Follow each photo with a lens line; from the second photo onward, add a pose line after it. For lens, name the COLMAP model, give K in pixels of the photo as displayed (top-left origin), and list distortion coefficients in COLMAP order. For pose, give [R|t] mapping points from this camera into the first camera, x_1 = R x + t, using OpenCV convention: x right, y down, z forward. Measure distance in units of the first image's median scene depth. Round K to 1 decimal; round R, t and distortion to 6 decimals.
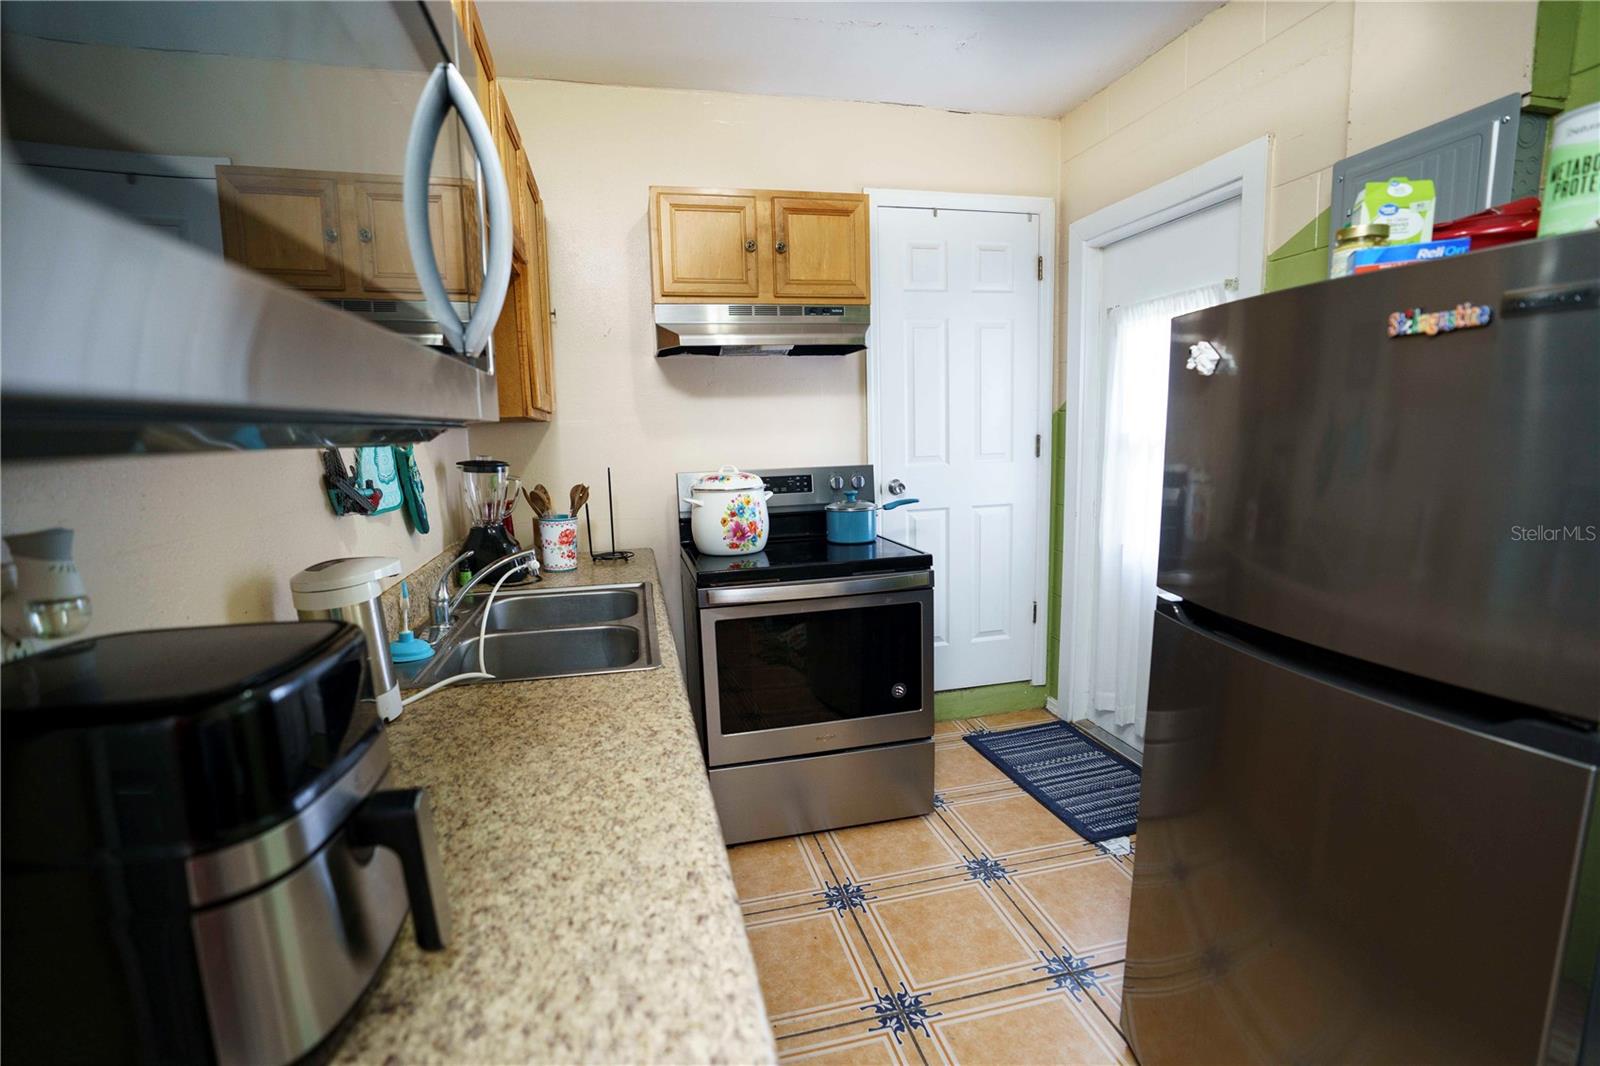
lens RADIAL K [[745.7, 0, 797.5], [0, 745.7, 541.9], [0, 0, 1]] dist [-0.076583, 0.036196]
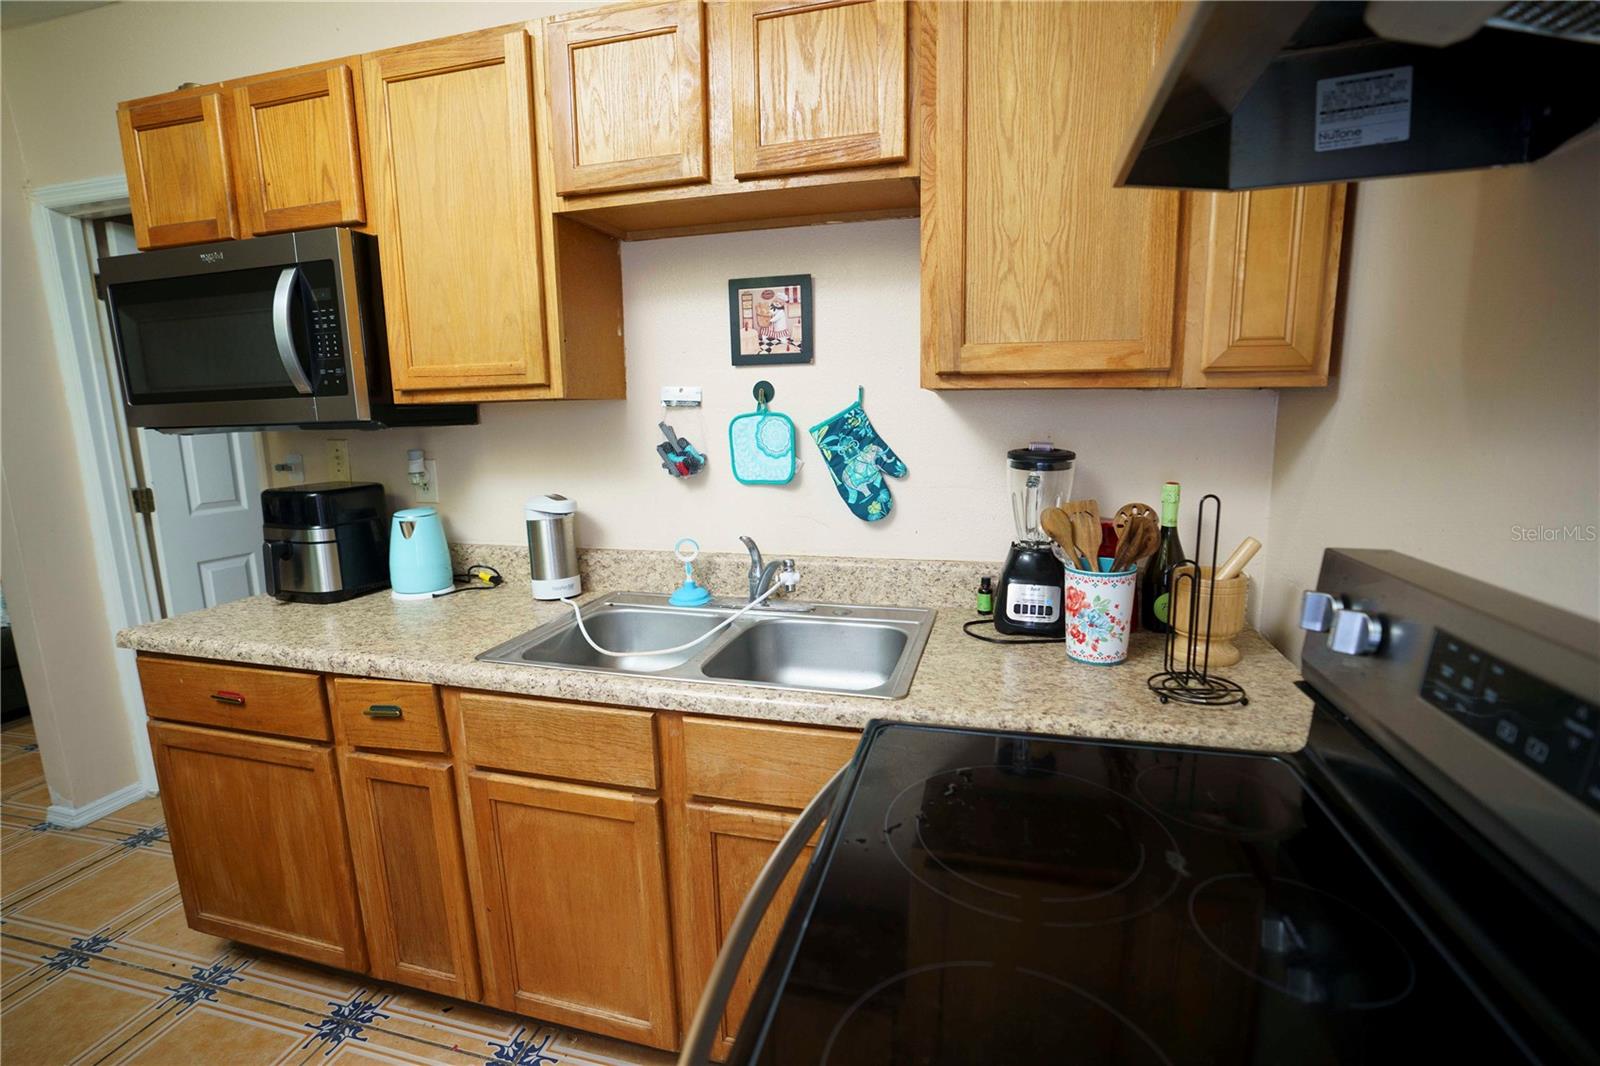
lens RADIAL K [[747.5, 0, 794.2], [0, 747.5, 542.9], [0, 0, 1]] dist [-0.067435, 0.026599]
pose [[-0.494865, 0.192188, -0.847450, 0.249367], [-0.105146, 0.954827, 0.277938, -0.184835], [0.862585, 0.226648, -0.452303, 1.067745]]
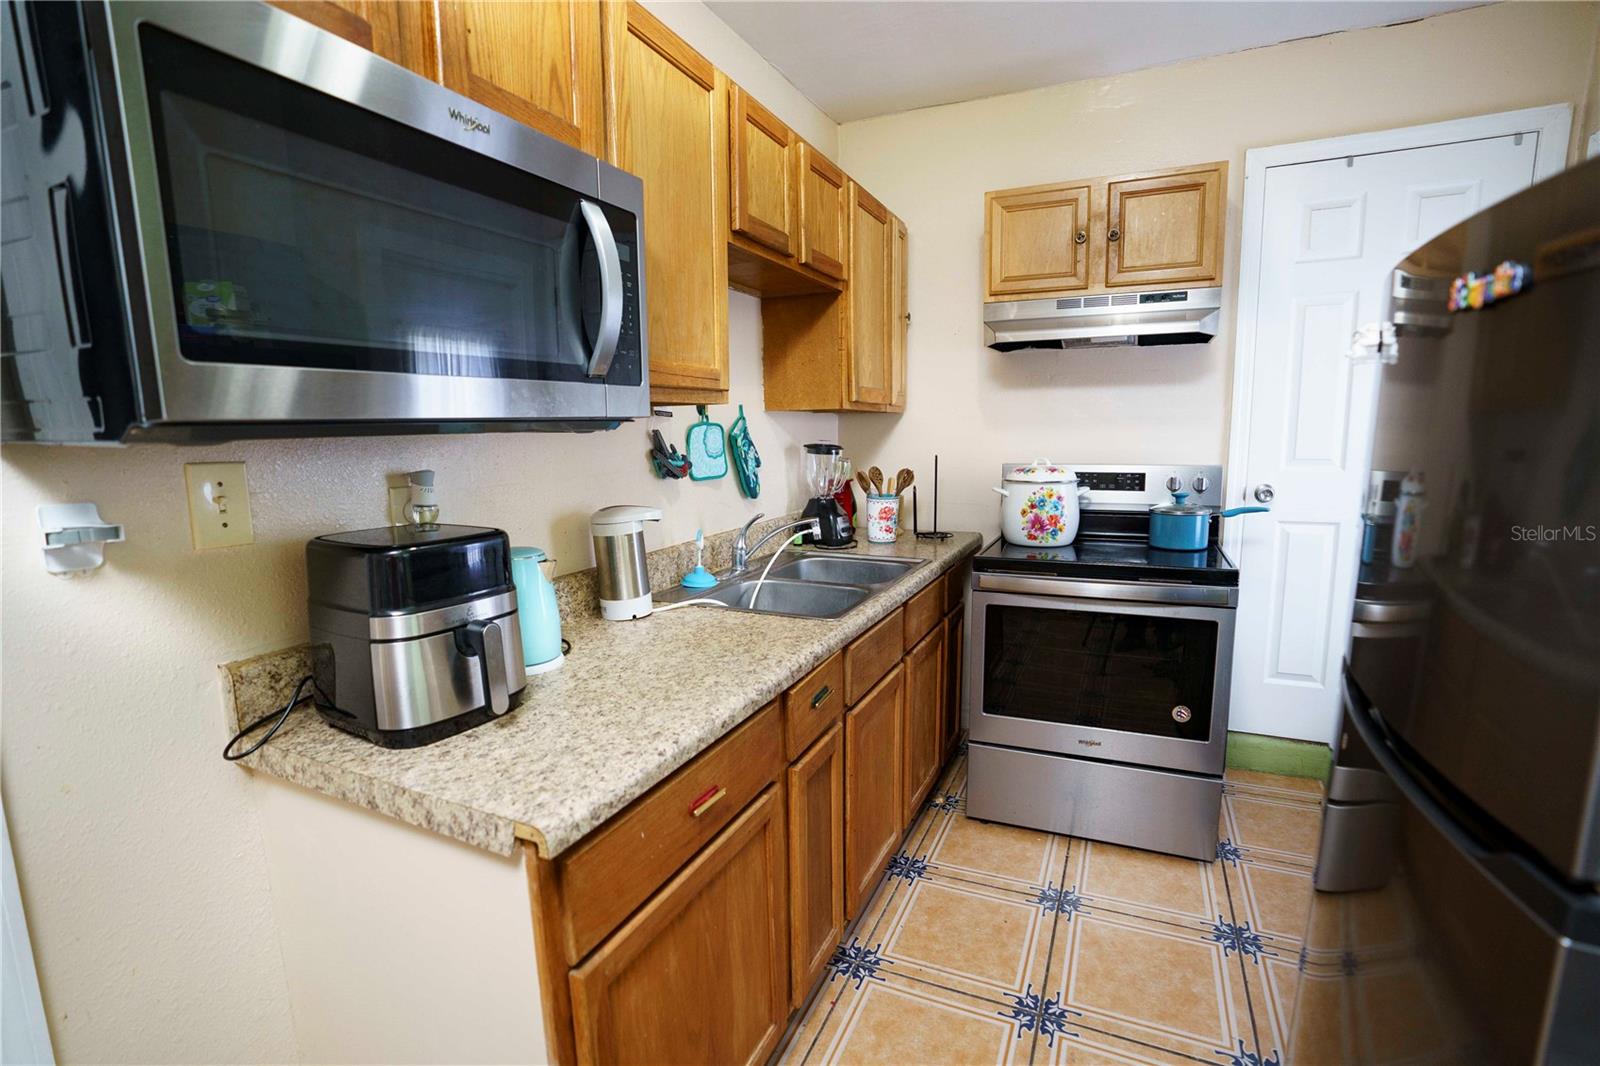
lens RADIAL K [[745.7, 0, 797.5], [0, 745.7, 541.9], [0, 0, 1]] dist [-0.076583, 0.036196]
pose [[0.786367, 0.109792, -0.607925, 0.288281], [-0.100123, 0.993720, 0.049956, -0.006929], [0.609592, 0.021584, 0.792422, 0.001698]]
